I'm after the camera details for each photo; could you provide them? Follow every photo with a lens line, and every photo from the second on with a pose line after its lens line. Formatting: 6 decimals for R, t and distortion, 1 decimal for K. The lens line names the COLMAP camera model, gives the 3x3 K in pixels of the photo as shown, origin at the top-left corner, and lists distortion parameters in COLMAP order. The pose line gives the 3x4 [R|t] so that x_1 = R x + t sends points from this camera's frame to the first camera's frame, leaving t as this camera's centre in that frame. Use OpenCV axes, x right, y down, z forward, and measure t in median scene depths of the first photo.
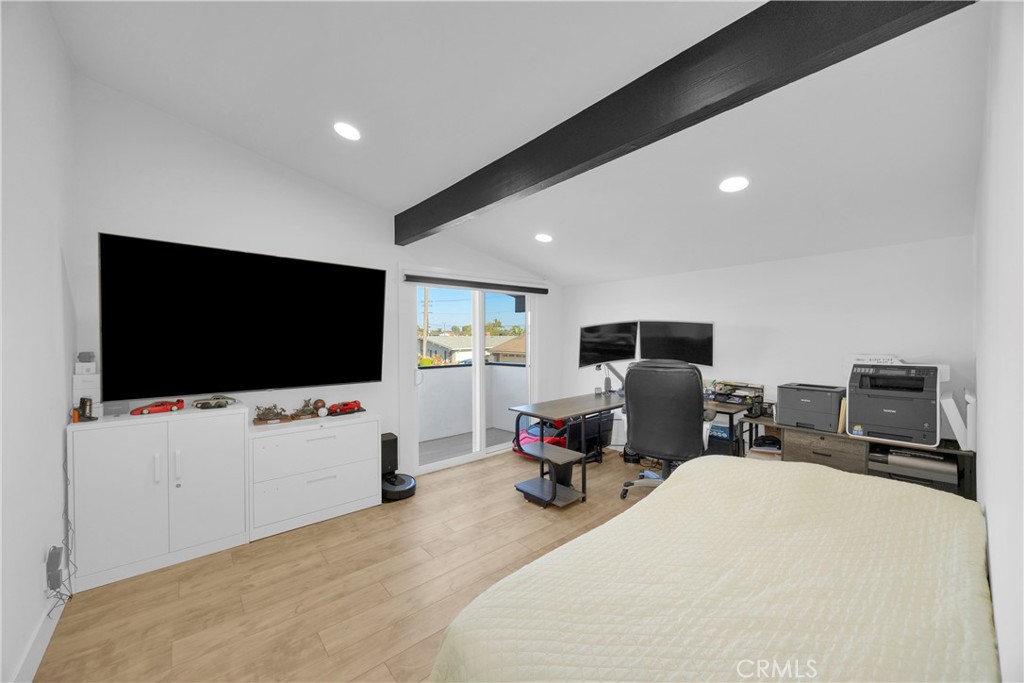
lens RADIAL K [[388.0, 0, 510.2], [0, 388.0, 340.4], [0, 0, 1]] dist [-0.000078, 0.000179]
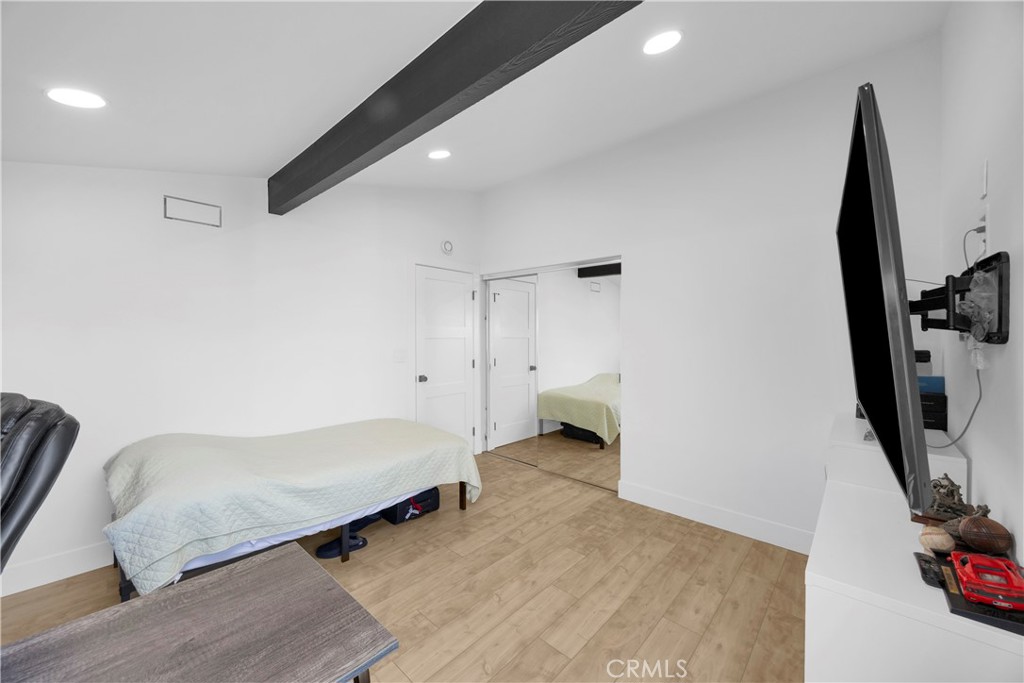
lens RADIAL K [[388.0, 0, 510.2], [0, 388.0, 340.4], [0, 0, 1]] dist [-0.000078, 0.000179]
pose [[-0.993156, 0.008112, -0.116513, -0.074943], [0.006028, 0.999816, 0.018221, -0.013631], [0.116640, 0.017394, -0.993022, 1.970925]]
